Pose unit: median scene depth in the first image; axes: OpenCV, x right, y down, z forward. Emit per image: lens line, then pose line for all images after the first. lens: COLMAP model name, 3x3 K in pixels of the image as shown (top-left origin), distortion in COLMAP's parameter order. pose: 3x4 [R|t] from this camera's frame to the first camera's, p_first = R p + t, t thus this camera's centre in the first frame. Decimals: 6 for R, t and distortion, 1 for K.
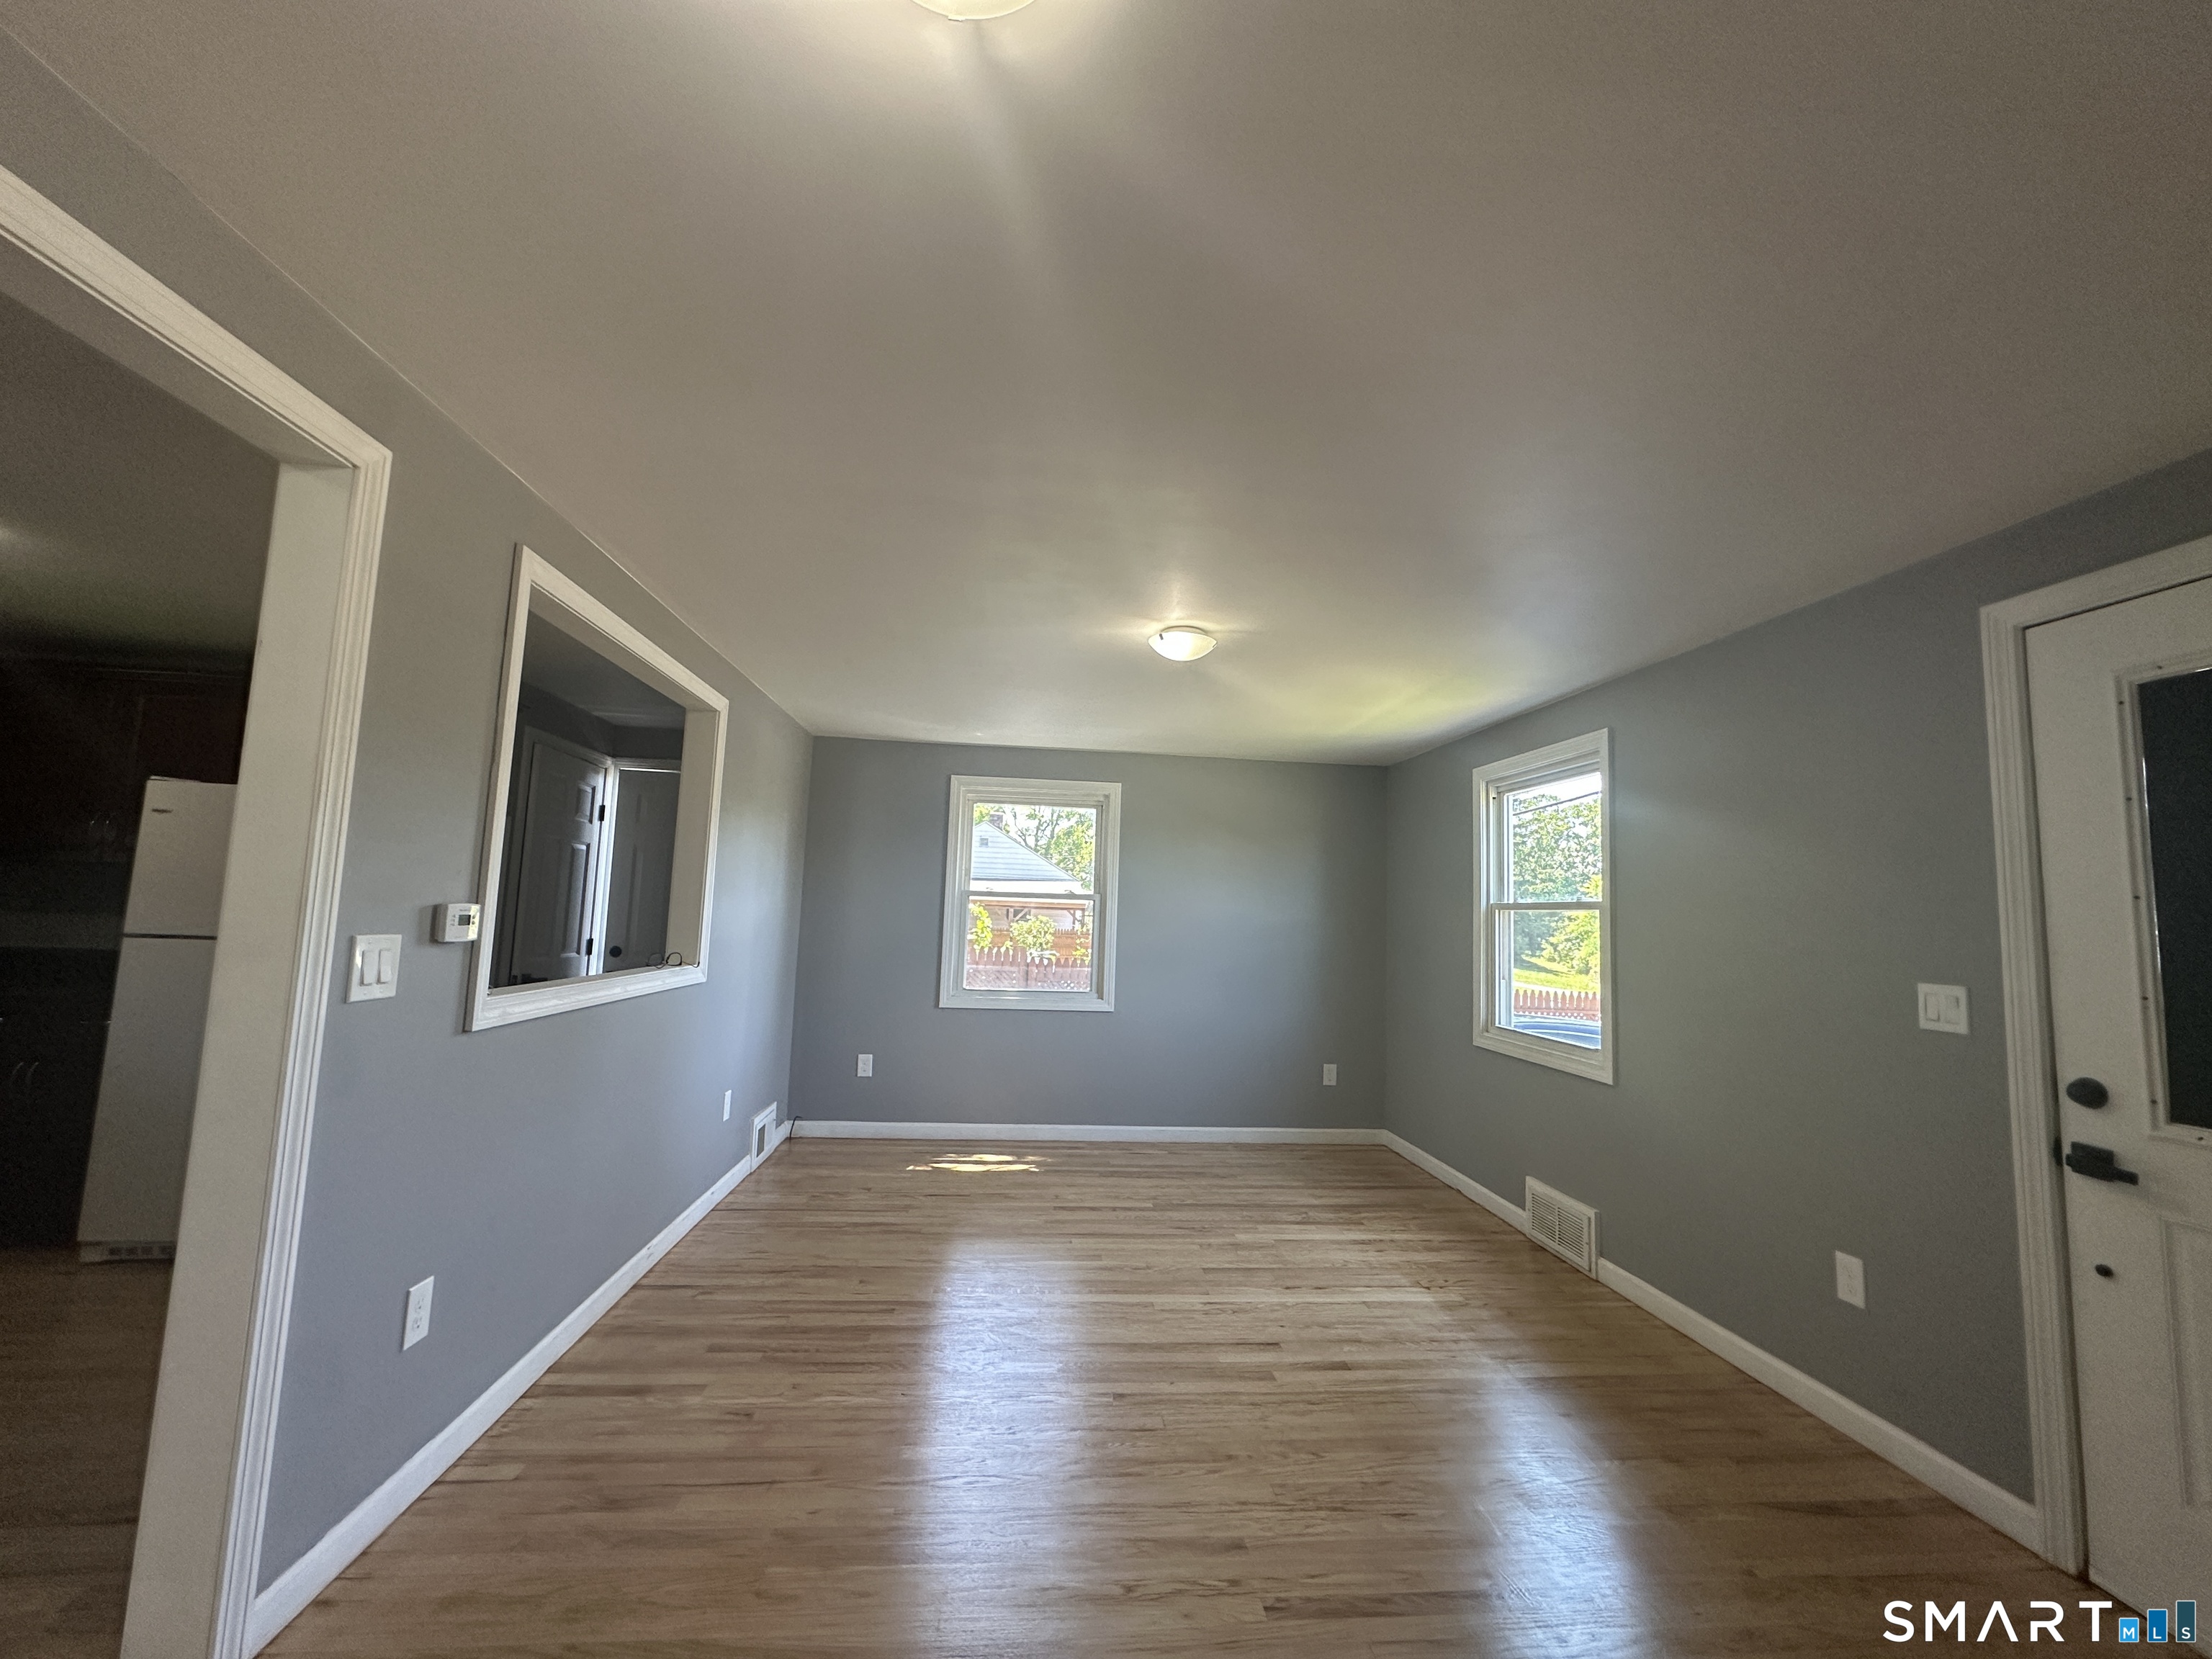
lens RADIAL K [[884.9, 0, 1106.0], [0, 884.9, 829.5], [0, 0, 1]] dist [0.001213, 0.000390]
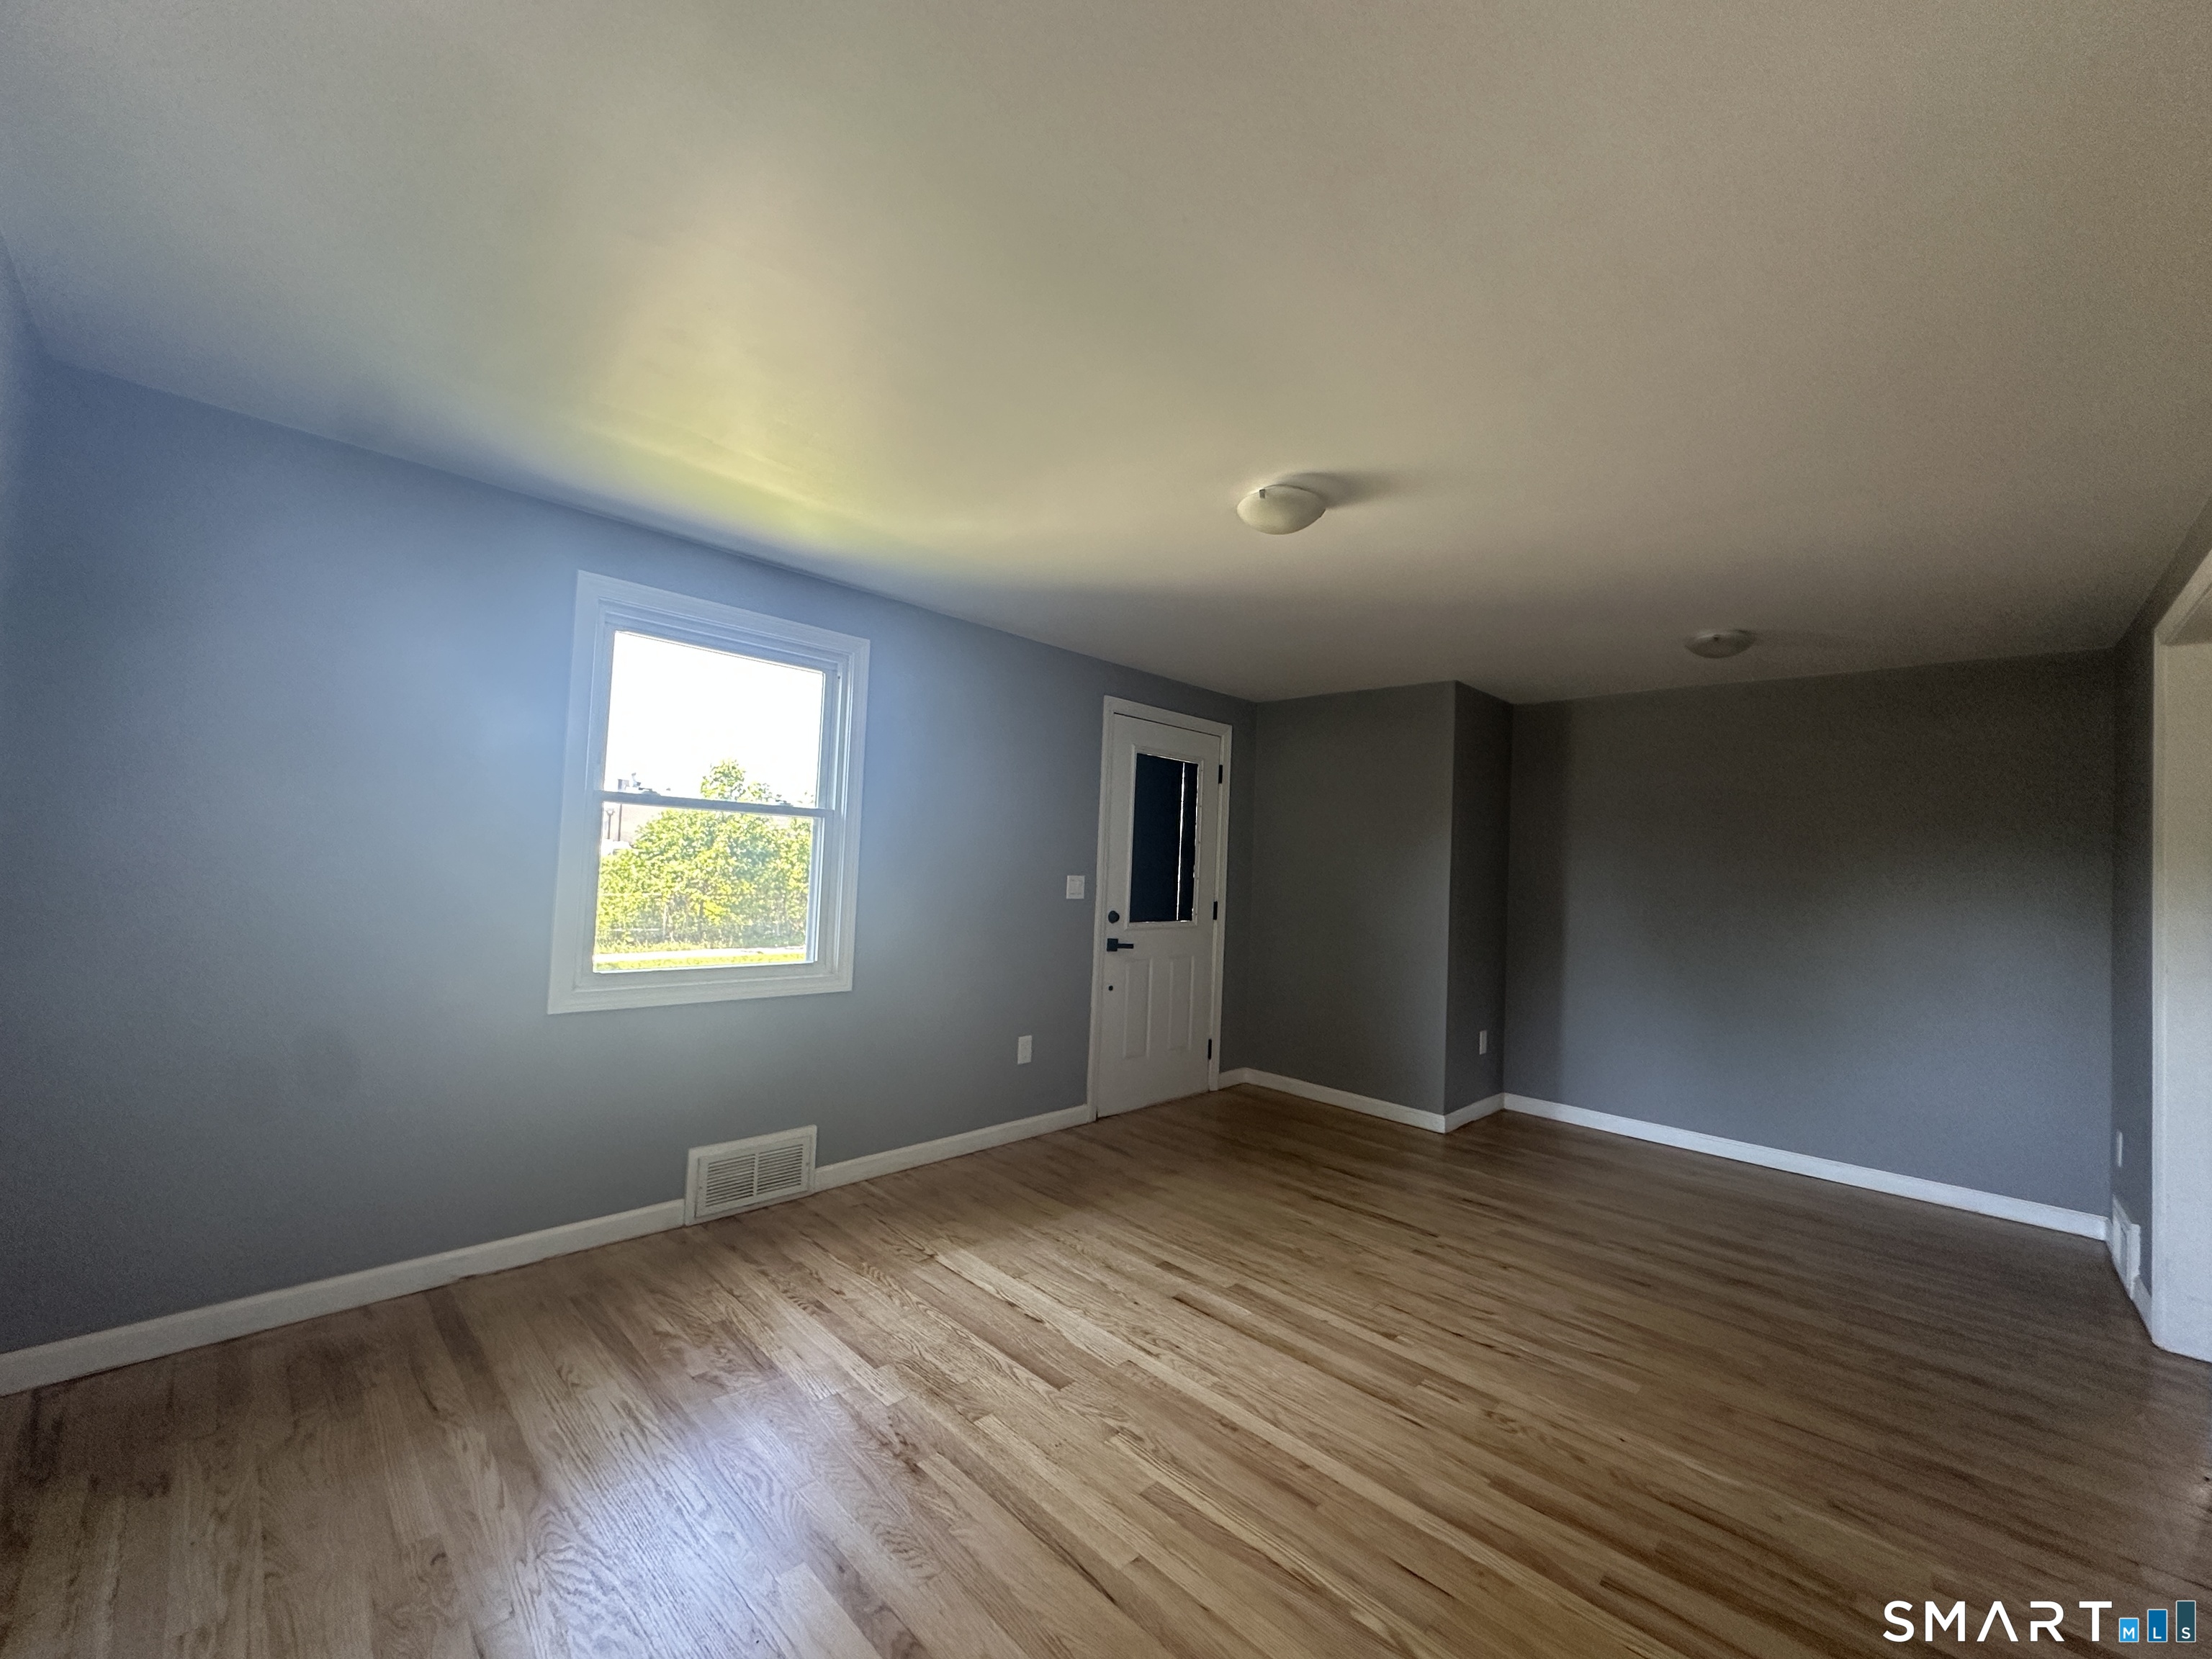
lens RADIAL K [[884.9, 0, 1106.0], [0, 884.9, 829.5], [0, 0, 1]] dist [0.001213, 0.000390]
pose [[-0.641496, -0.036002, 0.766281, -0.422380], [-0.141761, 0.987258, -0.072292, 0.145348], [-0.753914, -0.155004, -0.638426, 1.559789]]
